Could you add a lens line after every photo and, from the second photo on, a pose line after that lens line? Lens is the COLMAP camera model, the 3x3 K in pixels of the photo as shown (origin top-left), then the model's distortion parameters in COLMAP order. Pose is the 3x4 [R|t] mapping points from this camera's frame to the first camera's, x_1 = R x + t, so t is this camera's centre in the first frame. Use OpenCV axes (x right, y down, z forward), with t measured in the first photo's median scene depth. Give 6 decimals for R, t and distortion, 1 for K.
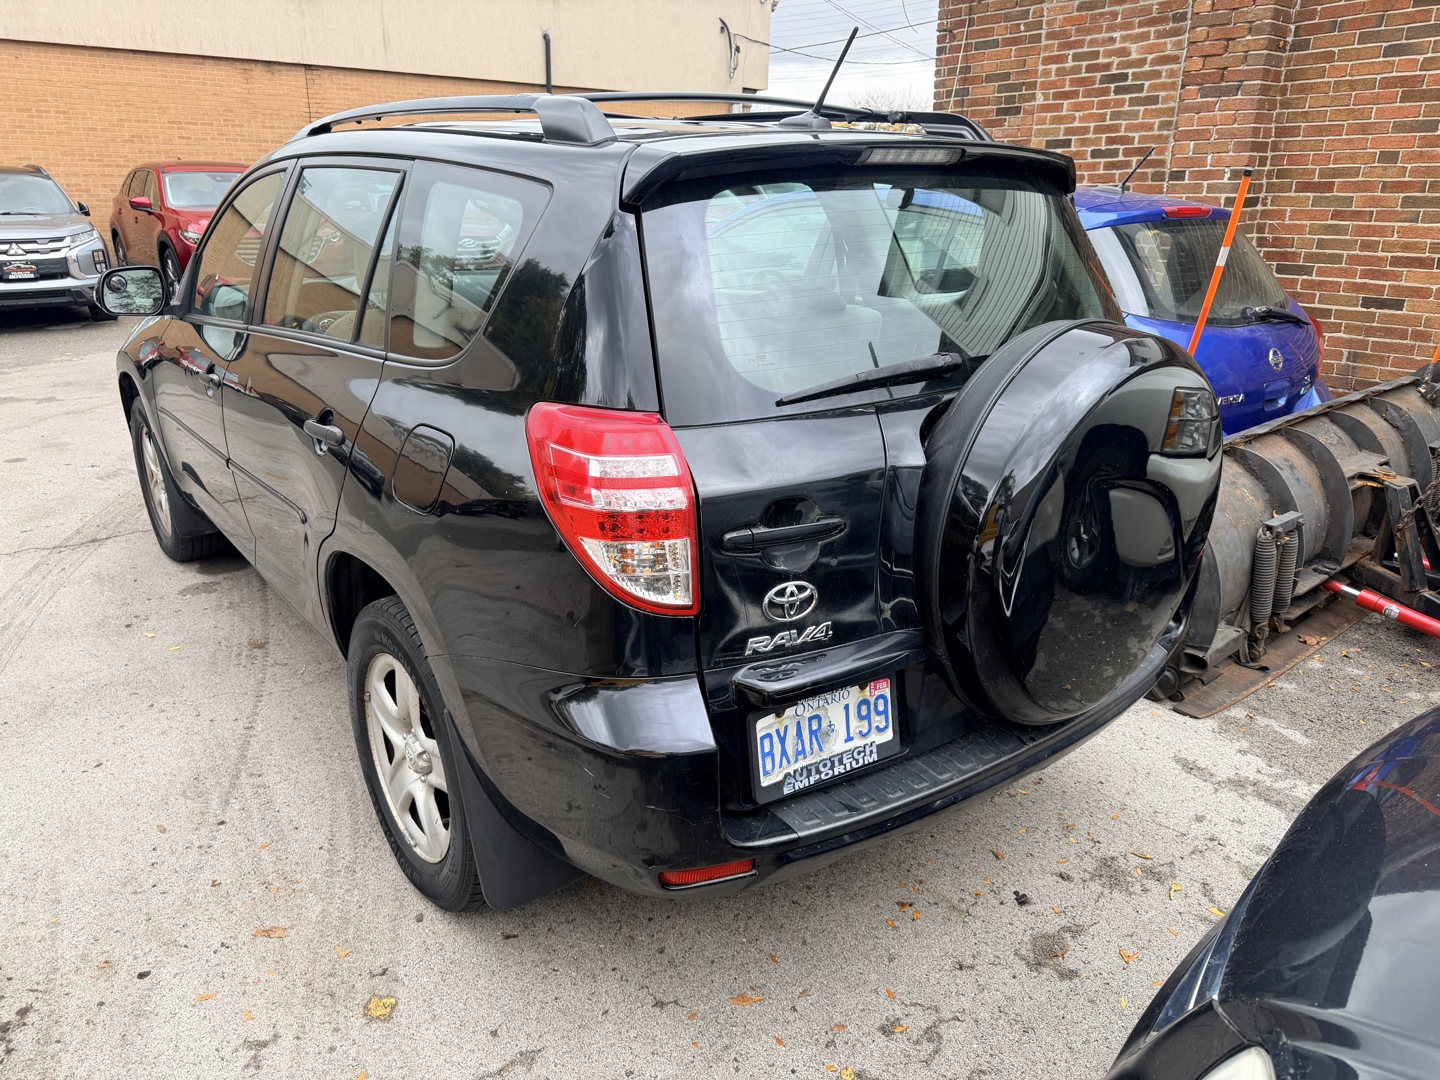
lens RADIAL K [[998.4, 0, 720.5], [0, 998.4, 541.4], [0, 0, 1]] dist [0.008397, -0.005644]
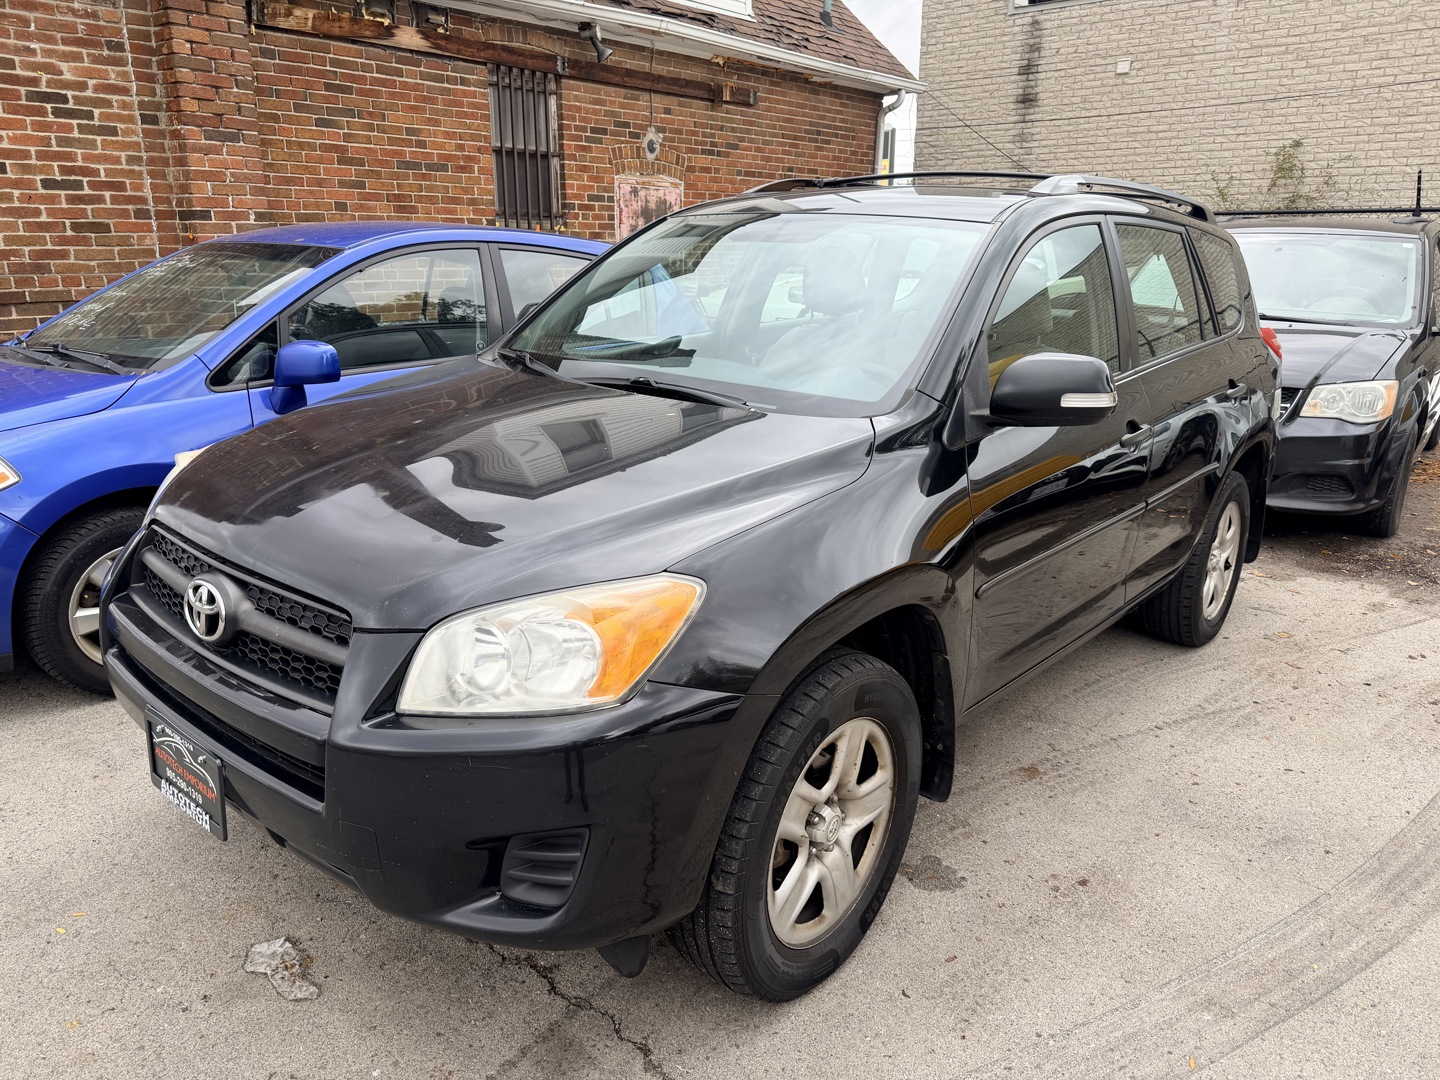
lens RADIAL K [[998.4, 0, 720.8], [0, 998.4, 537.2], [0, 0, 1]] dist [0.008397, -0.005644]
pose [[-0.180903, -0.283940, 0.941622, -0.669205], [0.312705, 0.891130, 0.328791, -0.250612], [-0.932464, 0.353929, -0.072419, 0.717523]]
